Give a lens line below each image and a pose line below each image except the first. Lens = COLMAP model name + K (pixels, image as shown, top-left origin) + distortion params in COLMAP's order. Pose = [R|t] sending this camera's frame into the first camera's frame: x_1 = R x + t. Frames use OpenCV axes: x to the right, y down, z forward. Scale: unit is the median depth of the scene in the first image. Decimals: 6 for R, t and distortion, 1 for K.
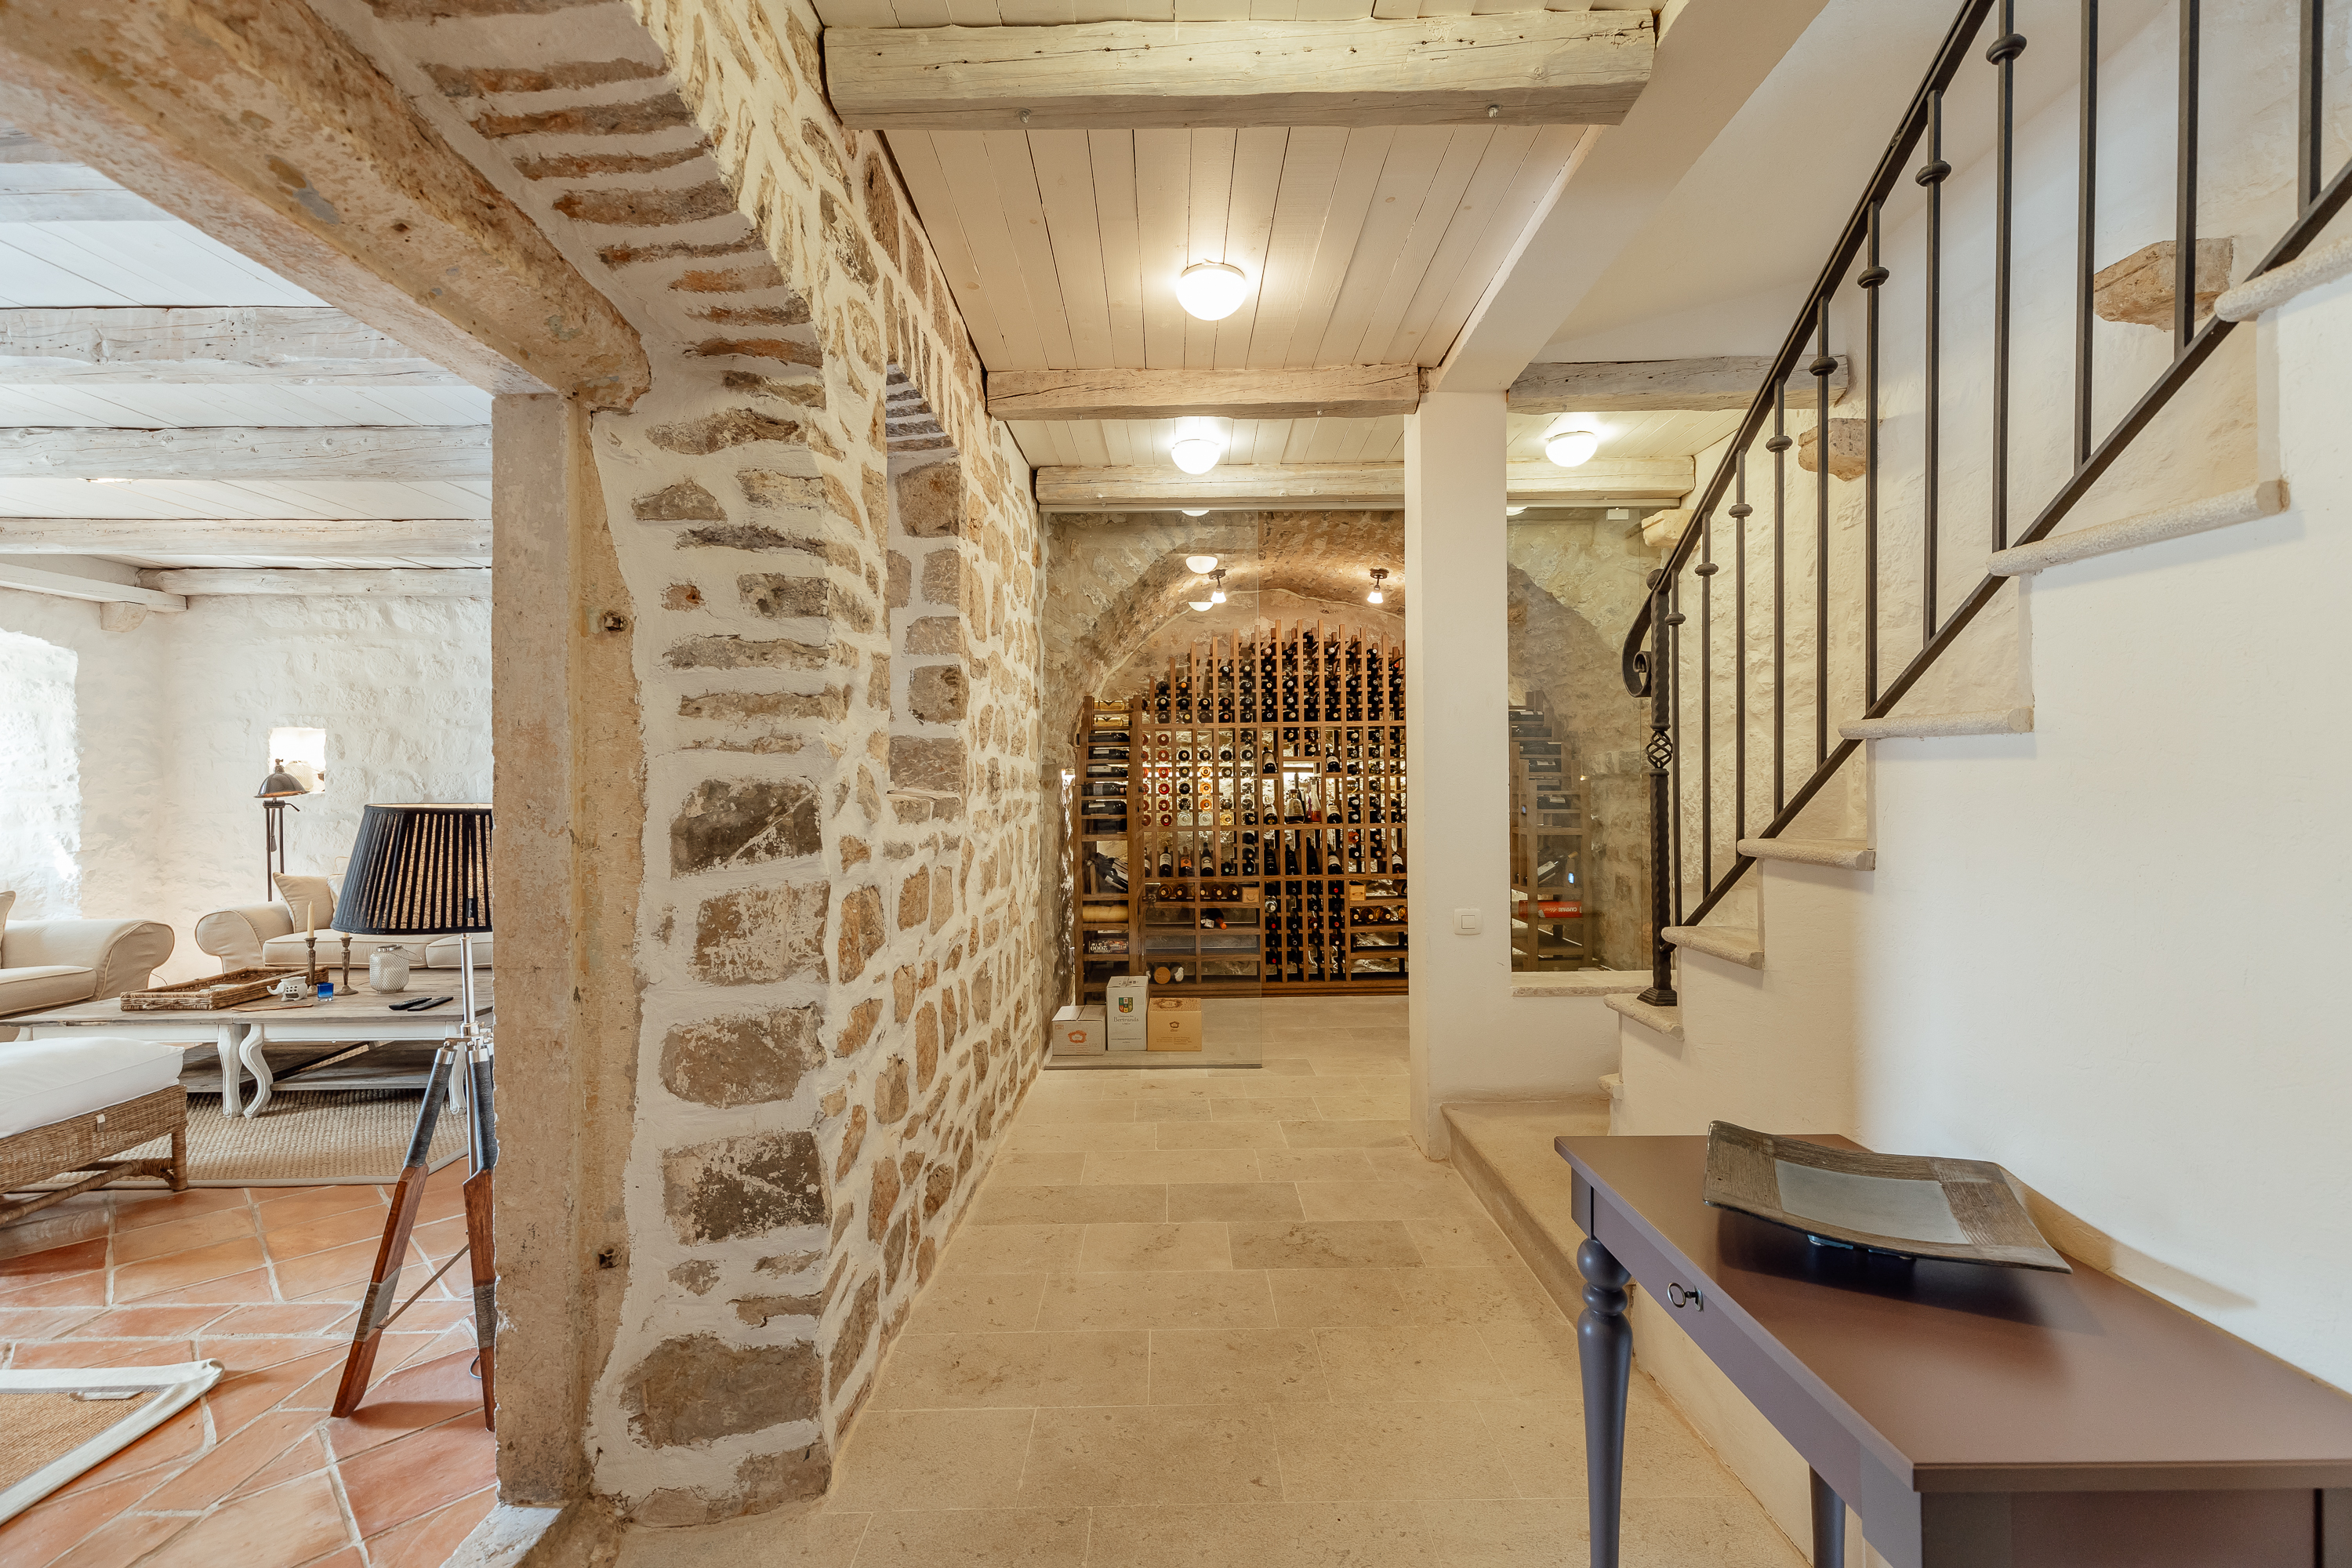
lens RADIAL K [[1046.4, 0, 1249.5], [0, 1046.4, 786.8], [0, 0, 1]] dist [0.006979, -0.001014]
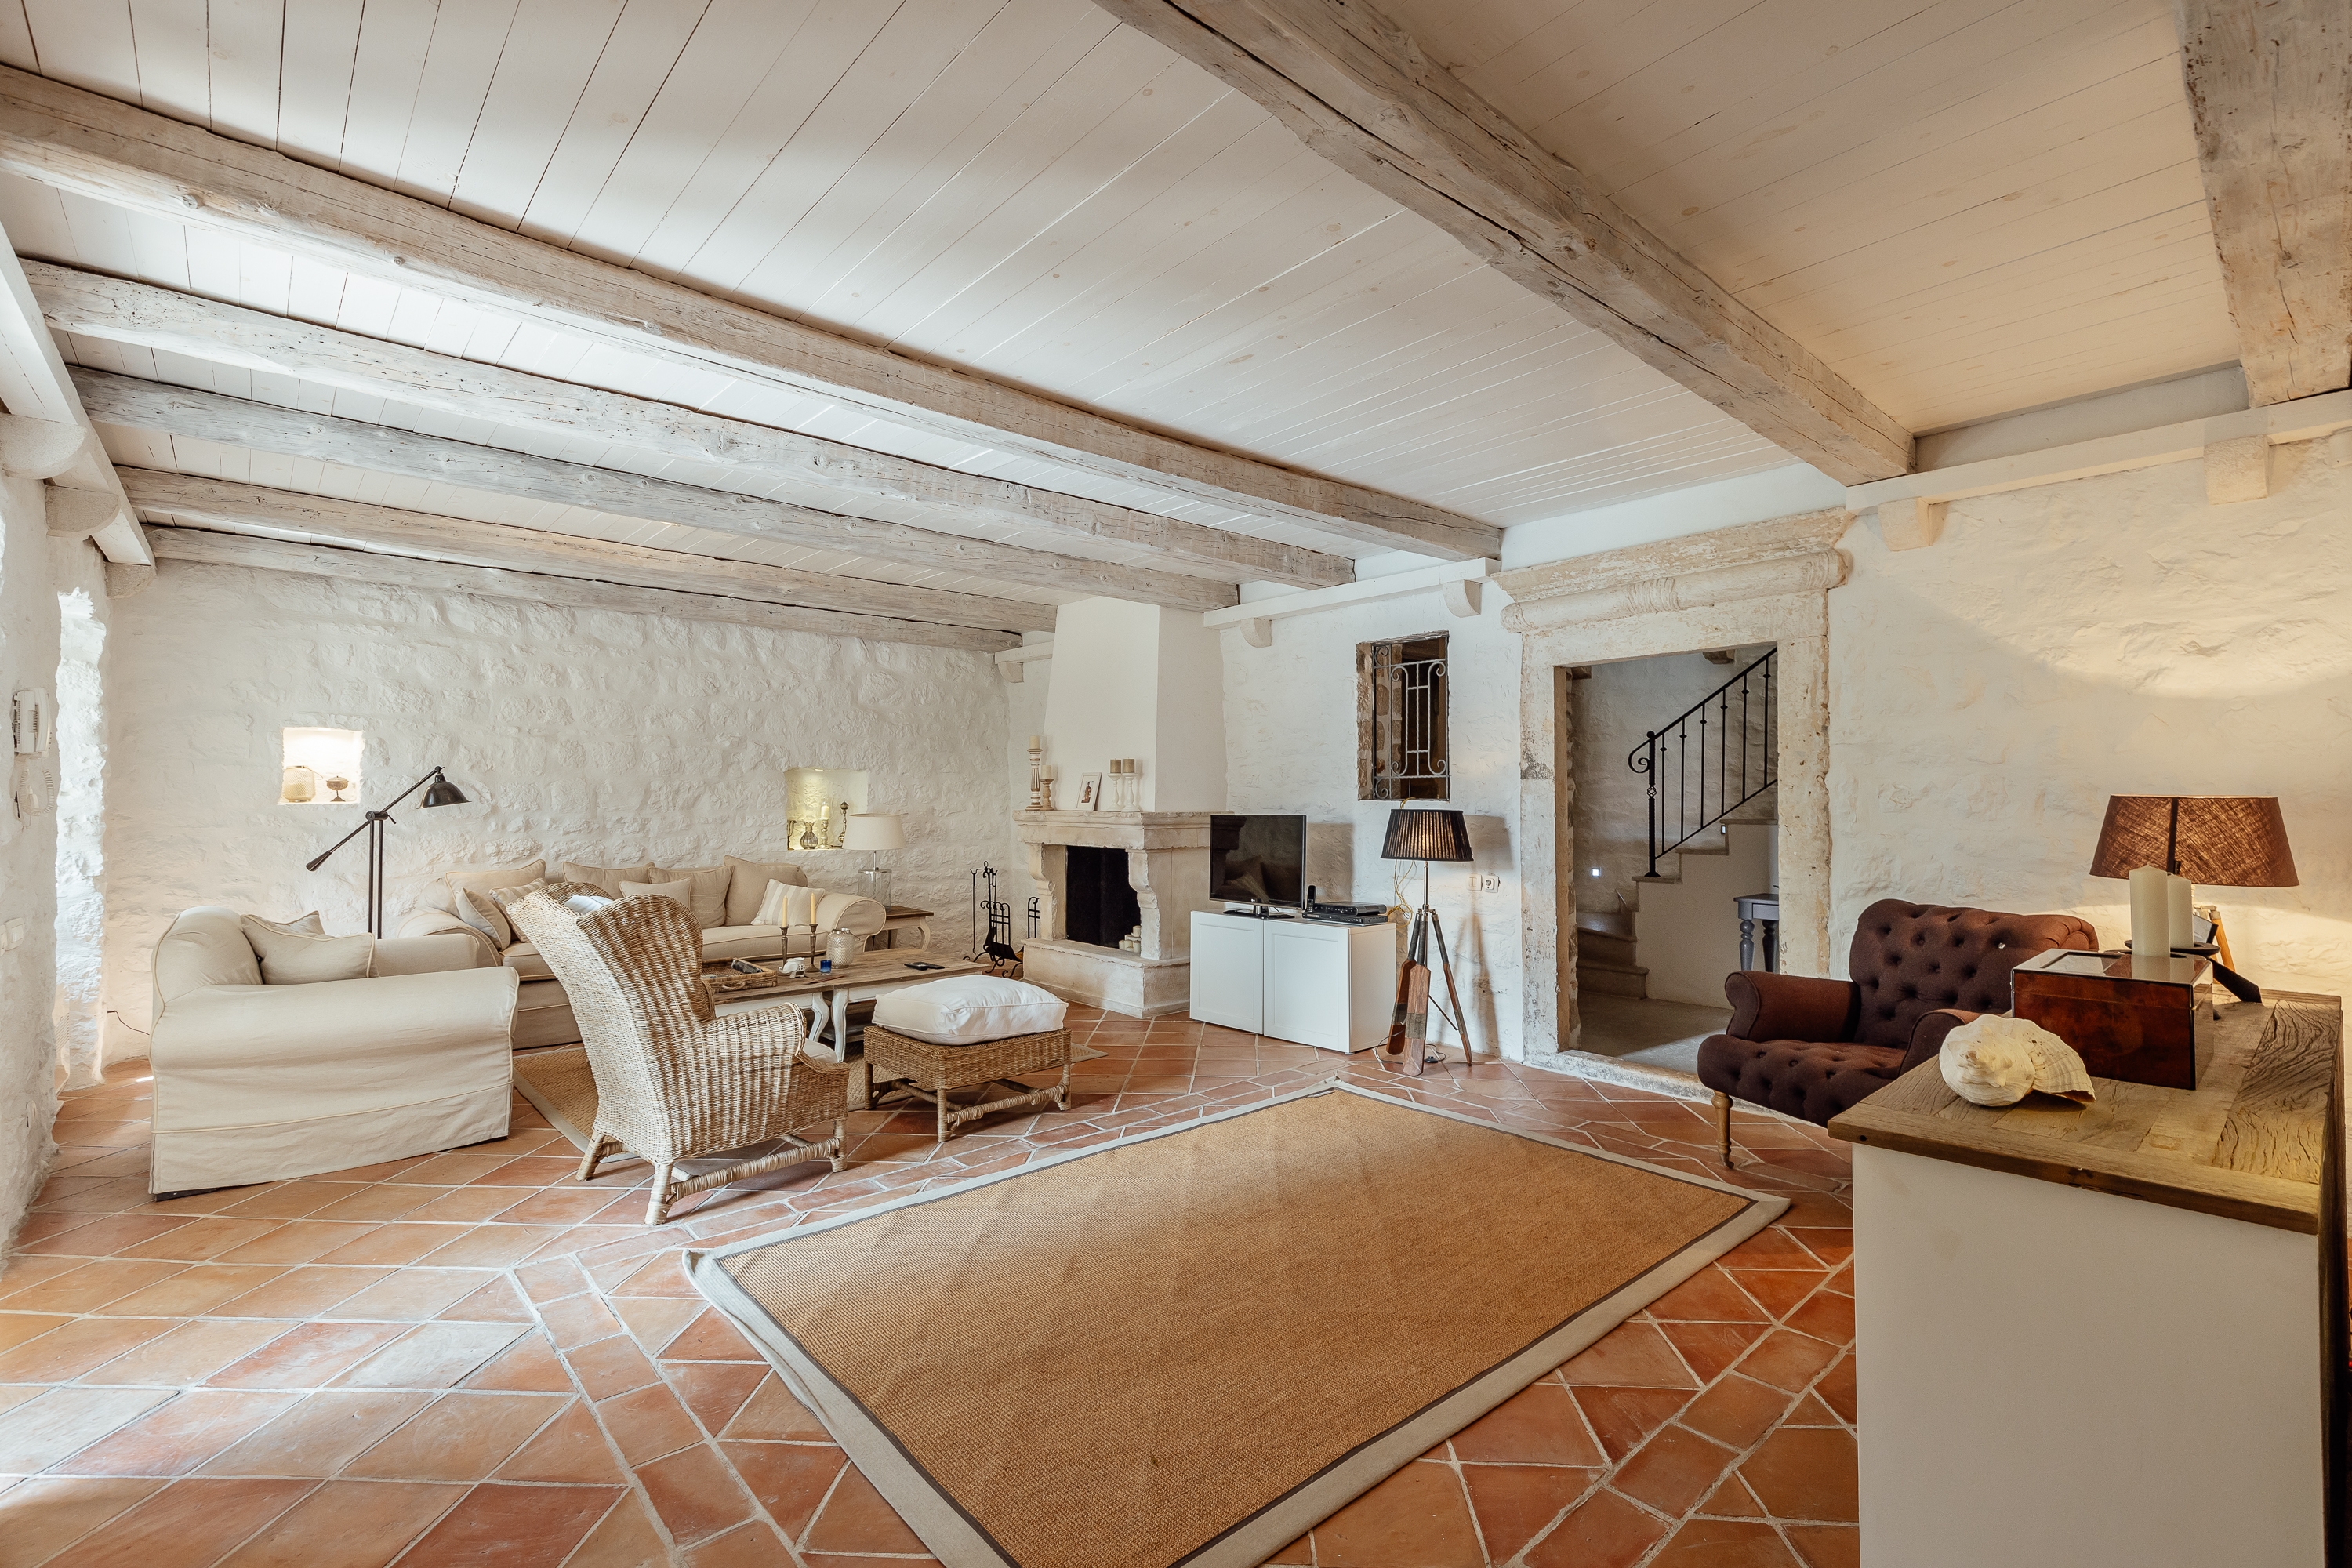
lens RADIAL K [[1046.4, 0, 1202.6], [0, 1046.4, 779.0], [0, 0, 1]] dist [0.006979, -0.001014]
pose [[0.738351, 0.020738, 0.674098, -1.034818], [-0.005178, 0.999672, -0.025082, 0.004555], [-0.674397, 0.015029, 0.738216, -0.144120]]
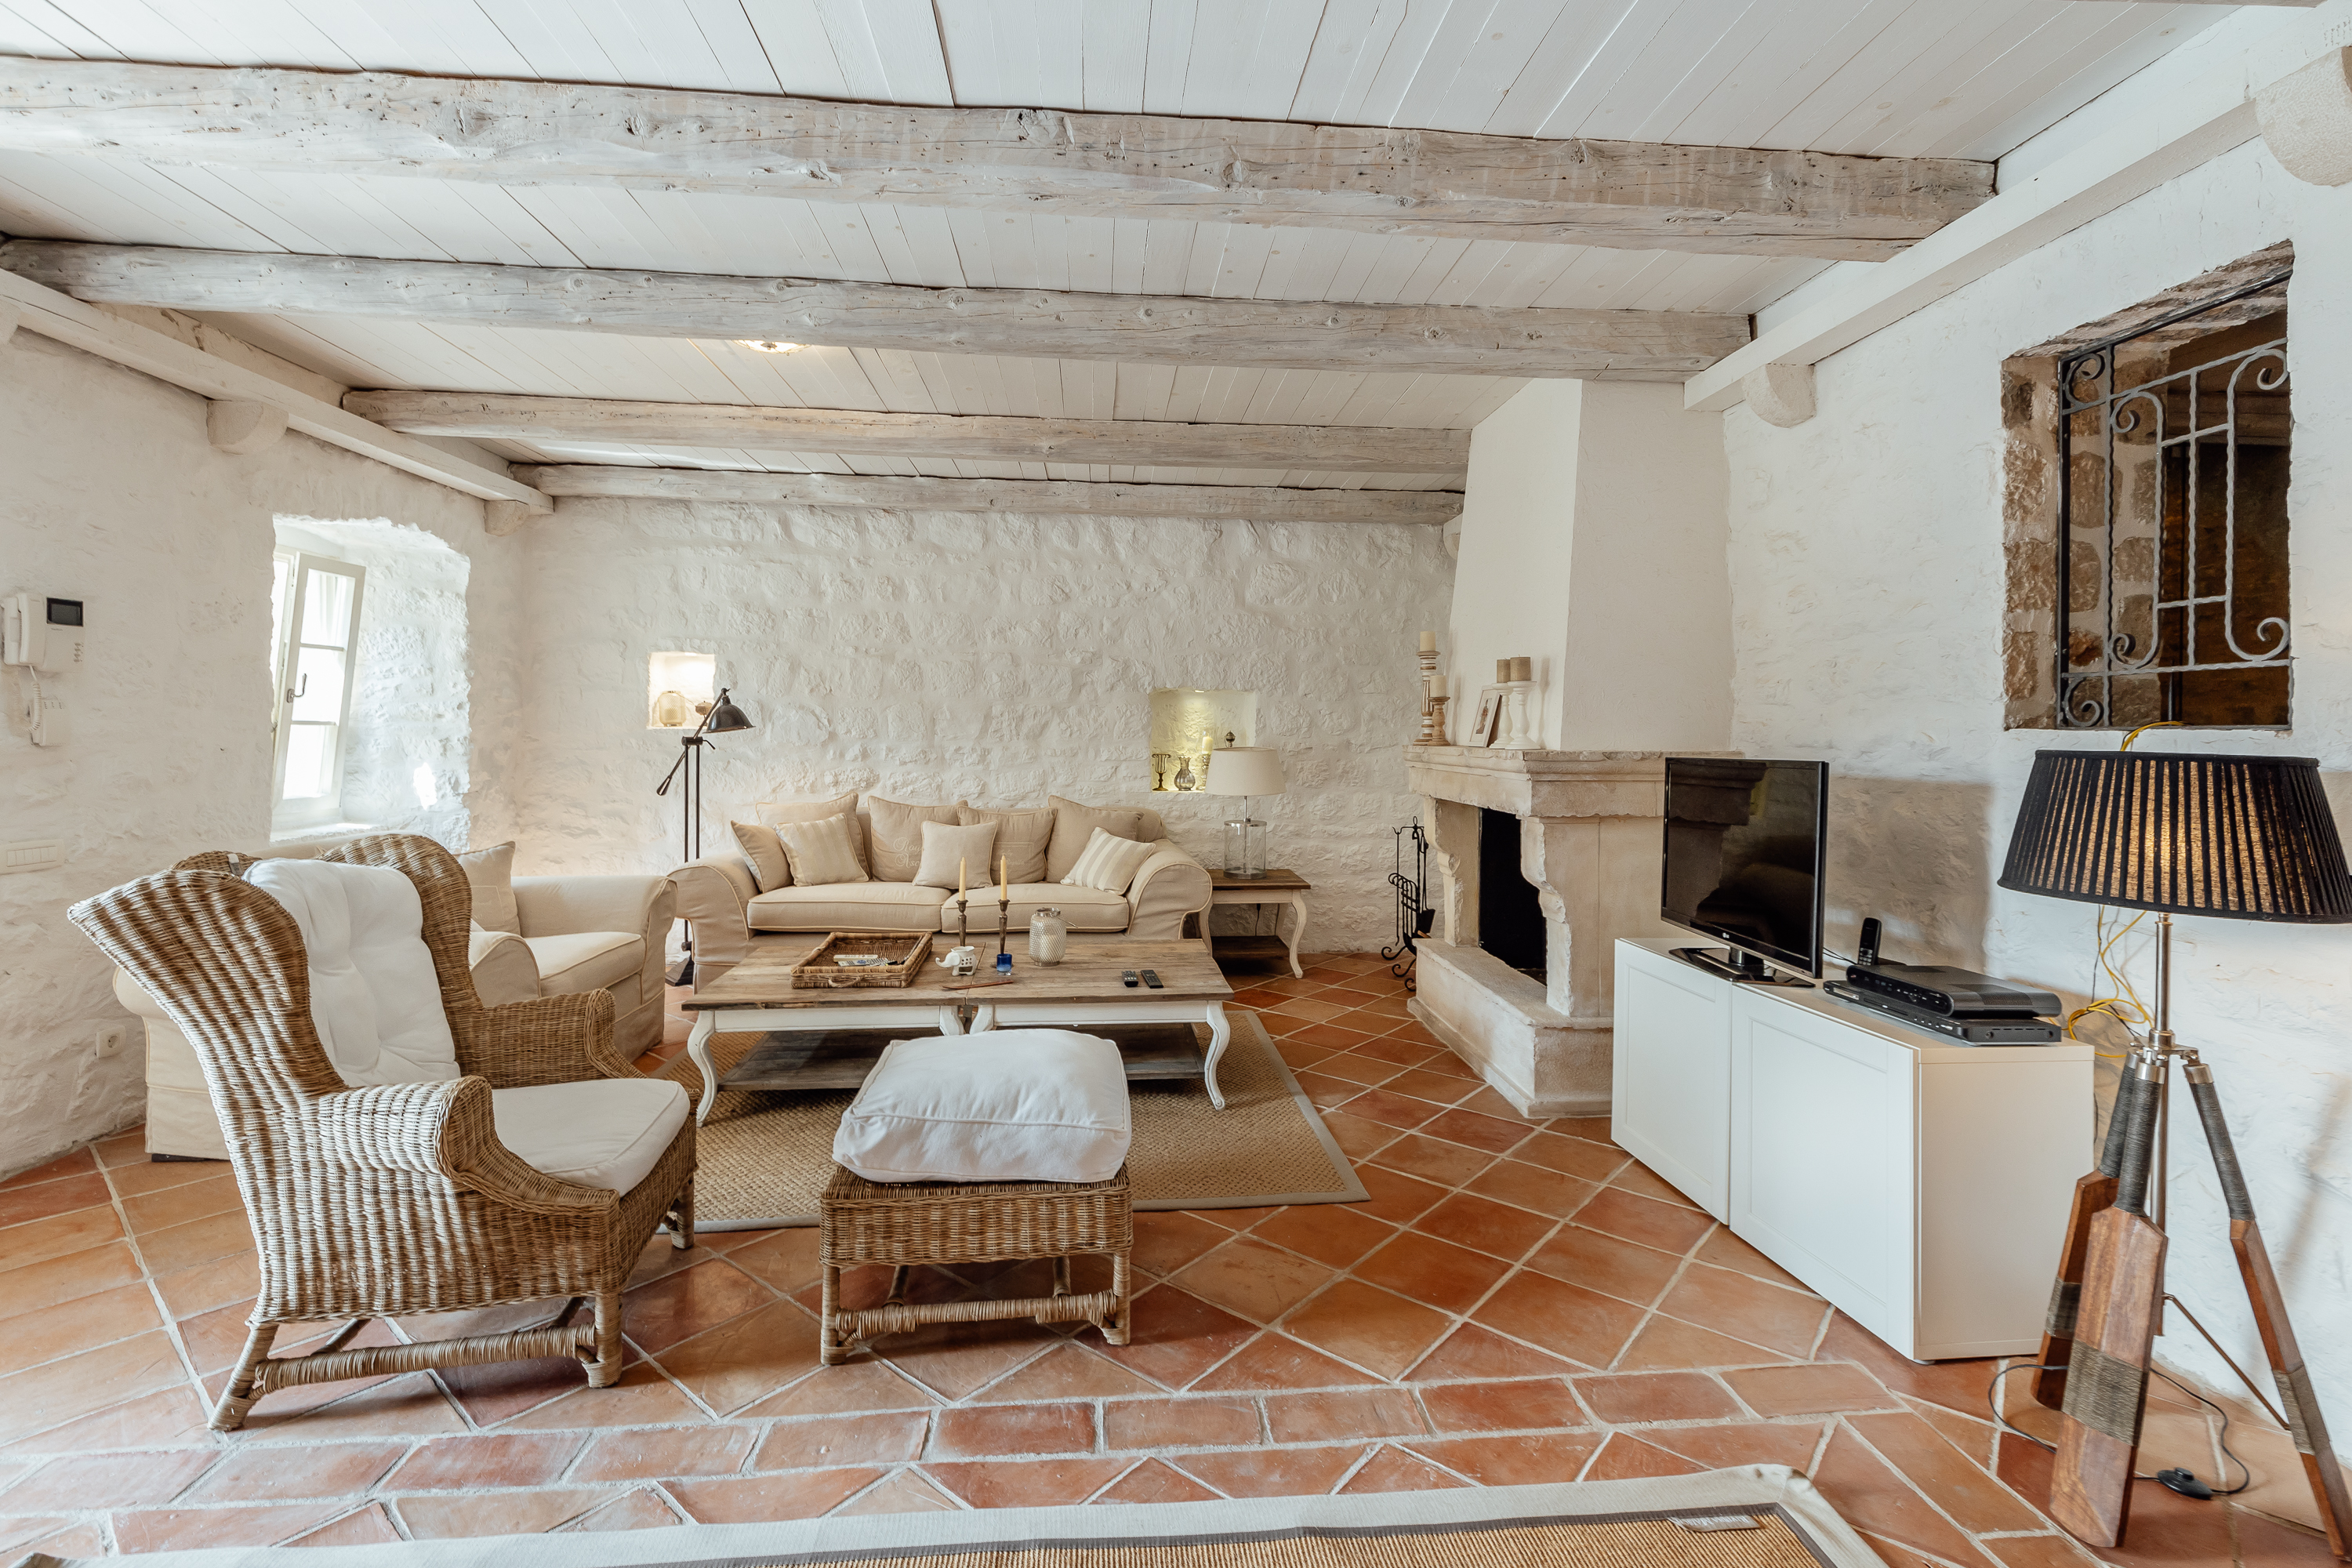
lens RADIAL K [[1046.4, 0, 1211.5], [0, 1046.4, 727.9], [0, 0, 1]] dist [0.006979, -0.001014]
pose [[0.995876, 0.015766, 0.089350, -0.593157], [-0.015180, 0.999859, -0.007242, 0.006267], [-0.089451, 0.005856, 0.995974, 0.107919]]
